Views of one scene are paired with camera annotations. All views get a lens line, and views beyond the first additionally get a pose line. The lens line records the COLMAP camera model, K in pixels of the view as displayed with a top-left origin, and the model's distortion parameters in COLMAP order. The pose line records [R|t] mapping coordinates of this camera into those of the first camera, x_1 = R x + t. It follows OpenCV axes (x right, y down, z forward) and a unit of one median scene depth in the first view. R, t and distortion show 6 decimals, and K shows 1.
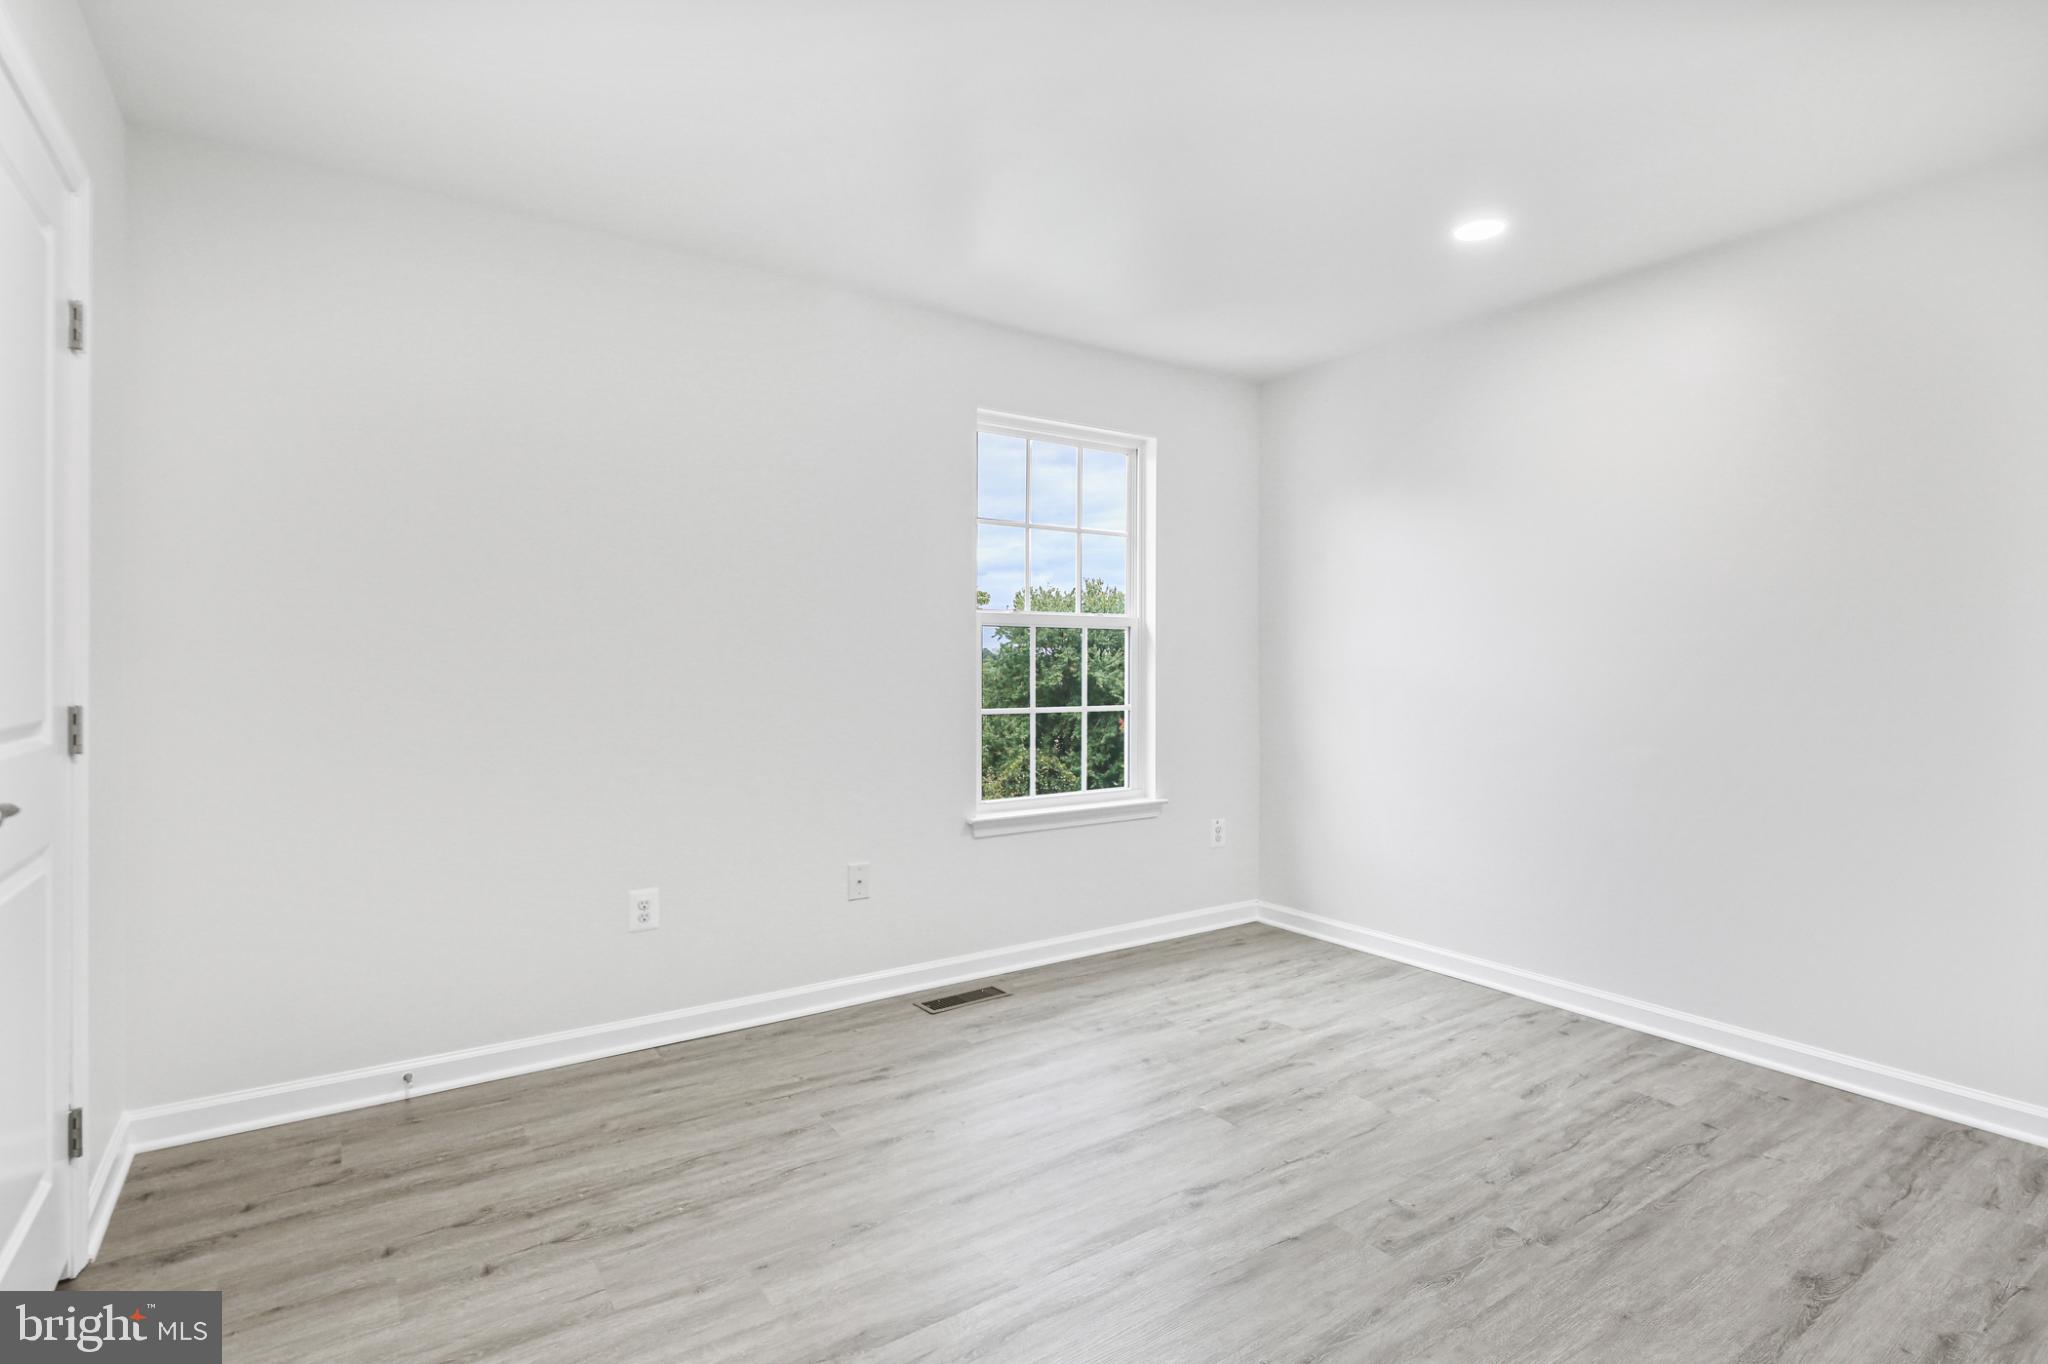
lens RADIAL K [[846.7, 0, 1029.3], [0, 846.7, 651.1], [0, 0, 1]] dist [0.002281, -0.000012]
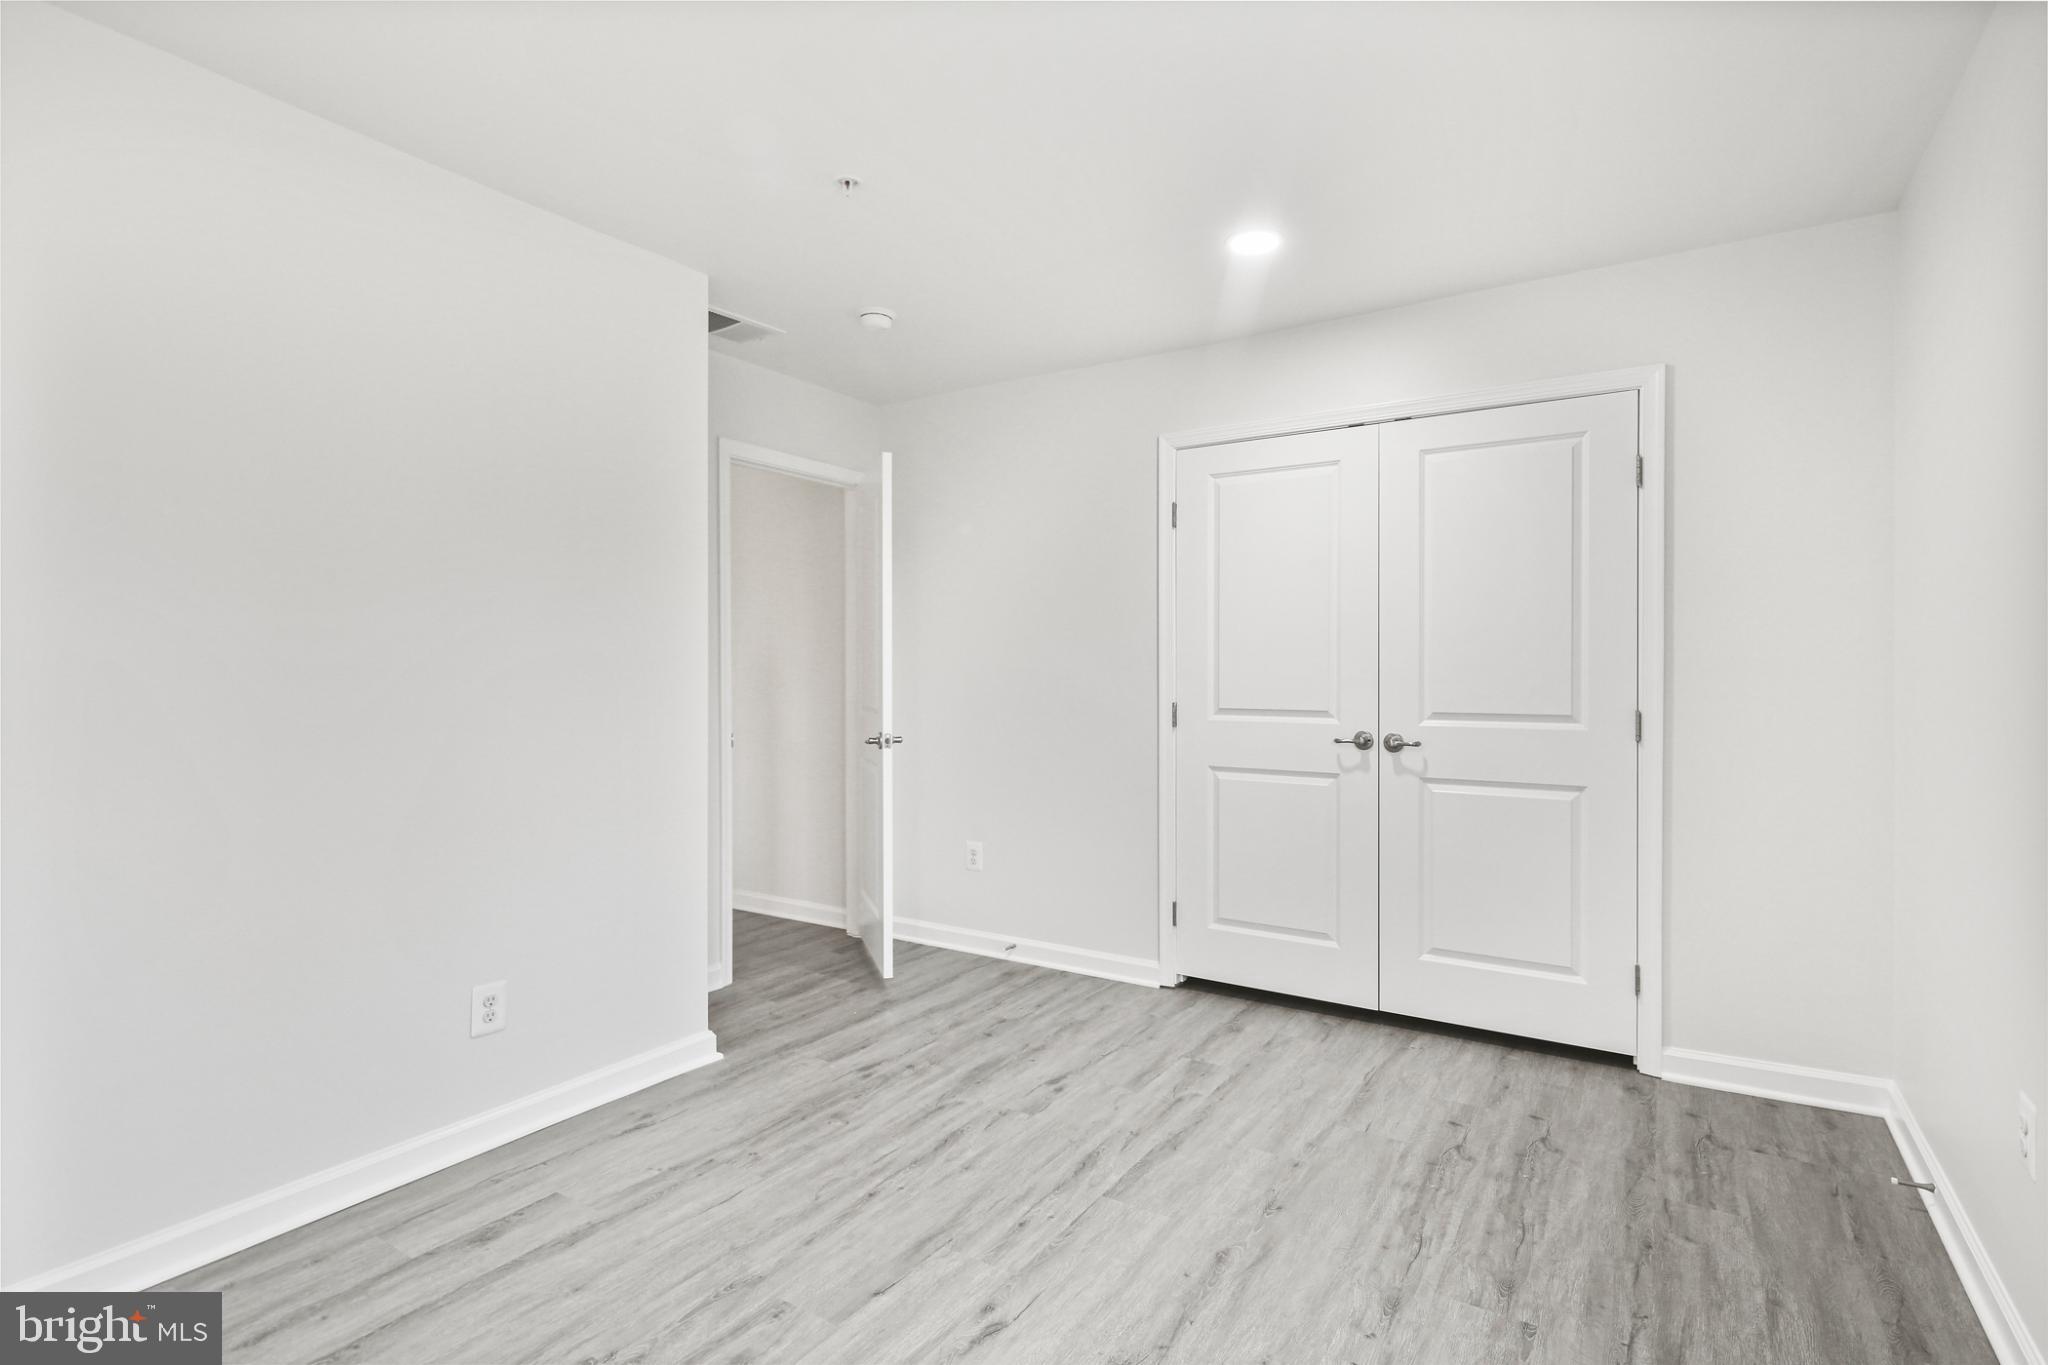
lens RADIAL K [[1002.6, 0, 1024.7], [0, 1002.6, 684.6], [0, 0, 1]] dist [-0.004320, -0.001855]
pose [[-0.908204, 0.000960, -0.418526, 0.607052], [0.001992, 0.999996, -0.002030, 0.027743], [0.418522, -0.002677, -0.908203, 2.008251]]
